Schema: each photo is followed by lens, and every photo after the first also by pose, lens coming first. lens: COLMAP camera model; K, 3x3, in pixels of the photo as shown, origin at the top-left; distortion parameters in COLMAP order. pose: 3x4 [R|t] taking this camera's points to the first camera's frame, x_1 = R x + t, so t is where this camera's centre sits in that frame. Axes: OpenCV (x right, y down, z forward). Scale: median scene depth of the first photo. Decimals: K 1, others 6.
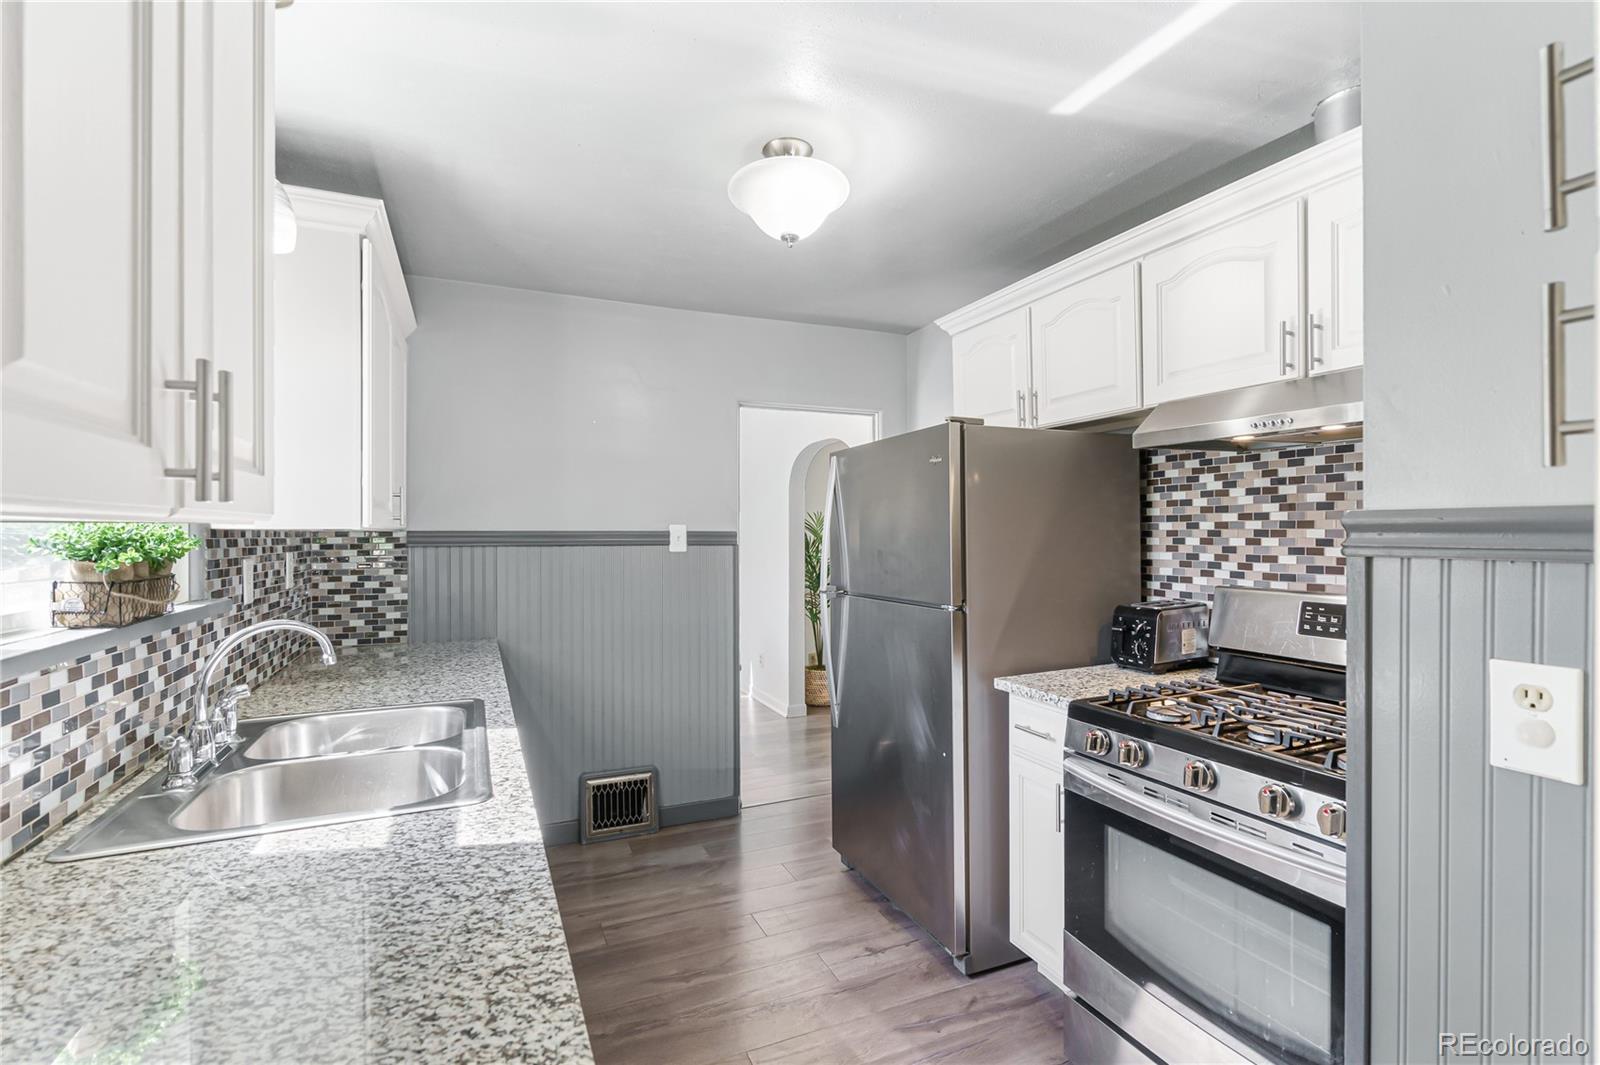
lens RADIAL K [[726.0, 0, 800.0], [0, 726.0, 532.5], [0, 0, 1]] dist [0.000130, 0.000274]
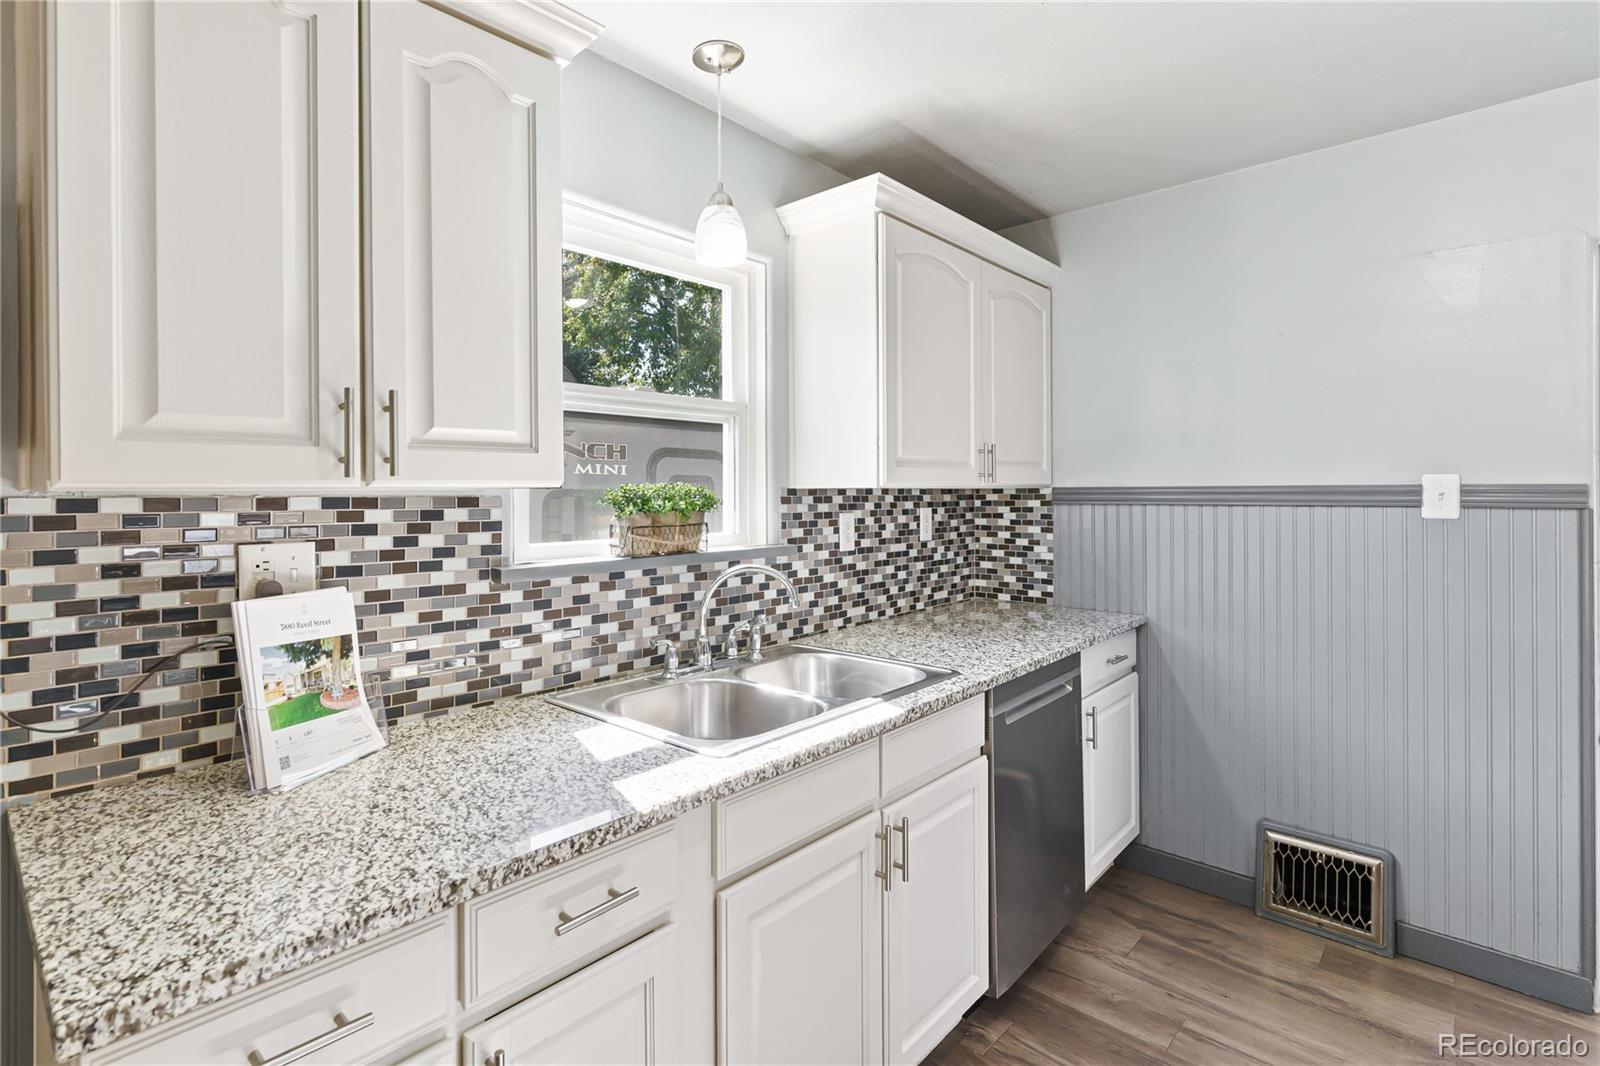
lens RADIAL K [[770.3, 0, 759.9], [0, 770.3, 488.5], [0, 0, 1]] dist [-0.003111, 0.000035]
pose [[0.386301, -0.004242, -0.922363, 0.299326], [0.007089, 0.999974, -0.001630, -0.002291], [0.922345, -0.005909, 0.386321, 0.326724]]
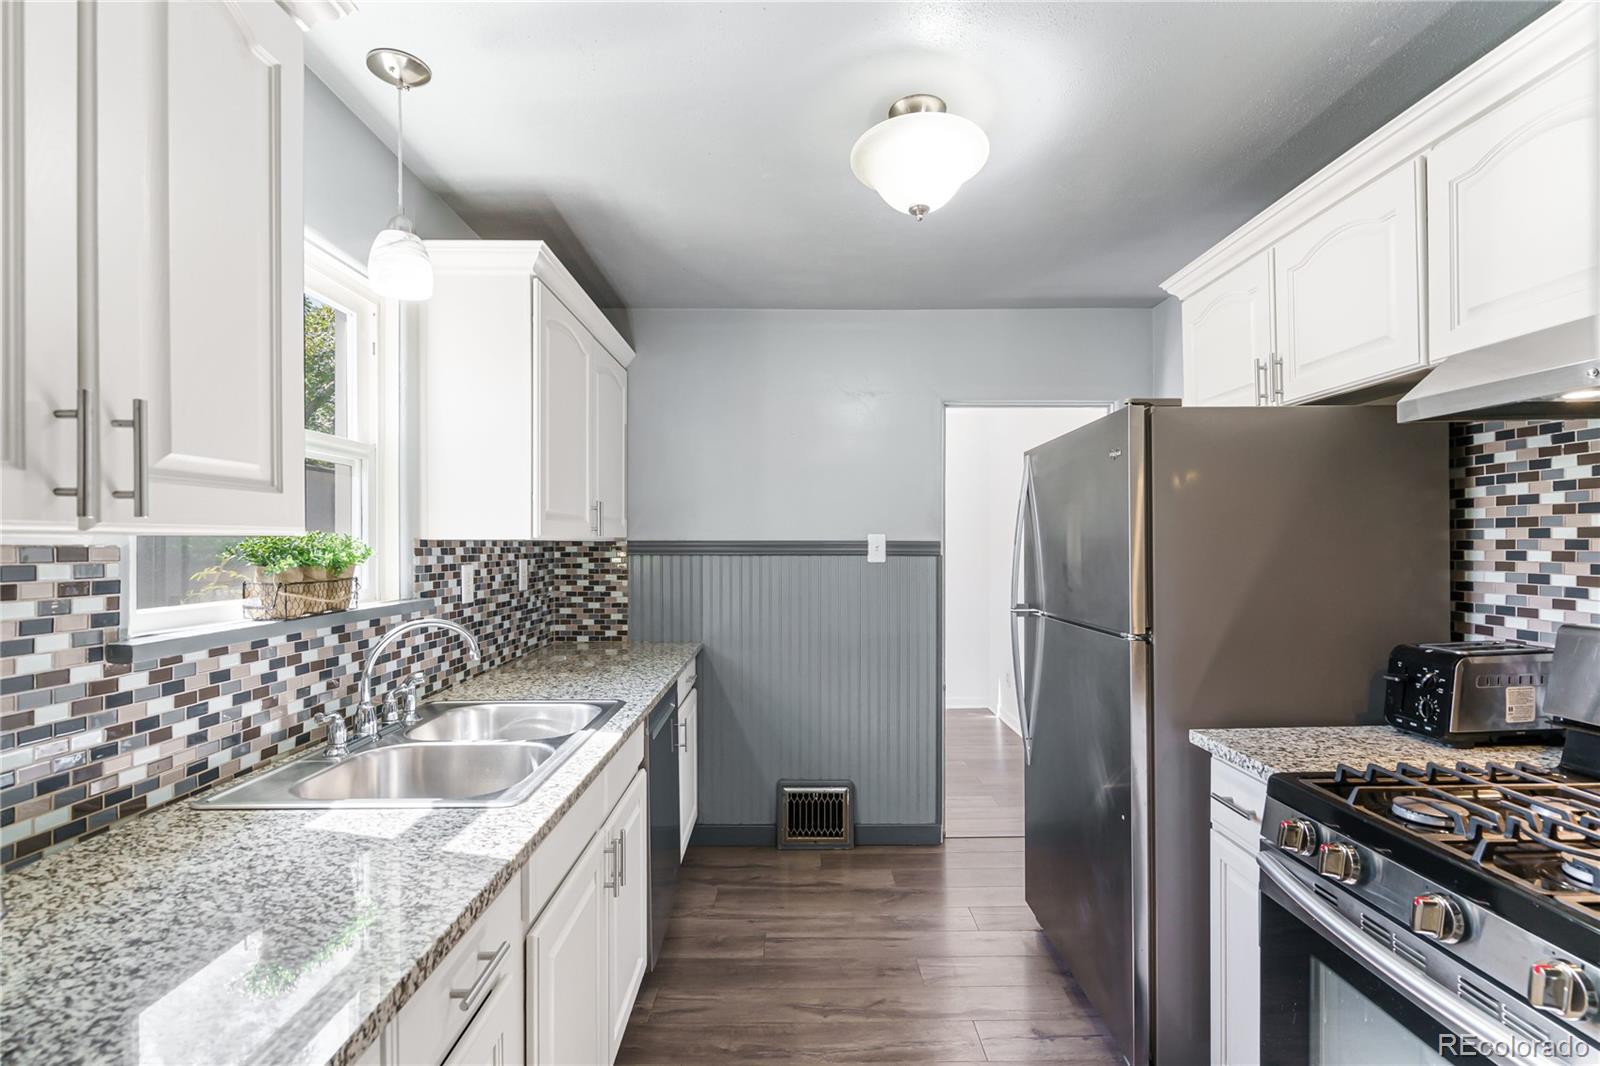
lens RADIAL K [[724.6, 0, 804.9], [0, 724.6, 545.4], [0, 0, 1]] dist [-0.000574, 0.000446]
pose [[0.920342, 0.002318, -0.391107, 0.175352], [-0.000184, 0.999985, 0.005492, -0.001464], [0.391114, -0.004983, 0.920329, 0.112638]]
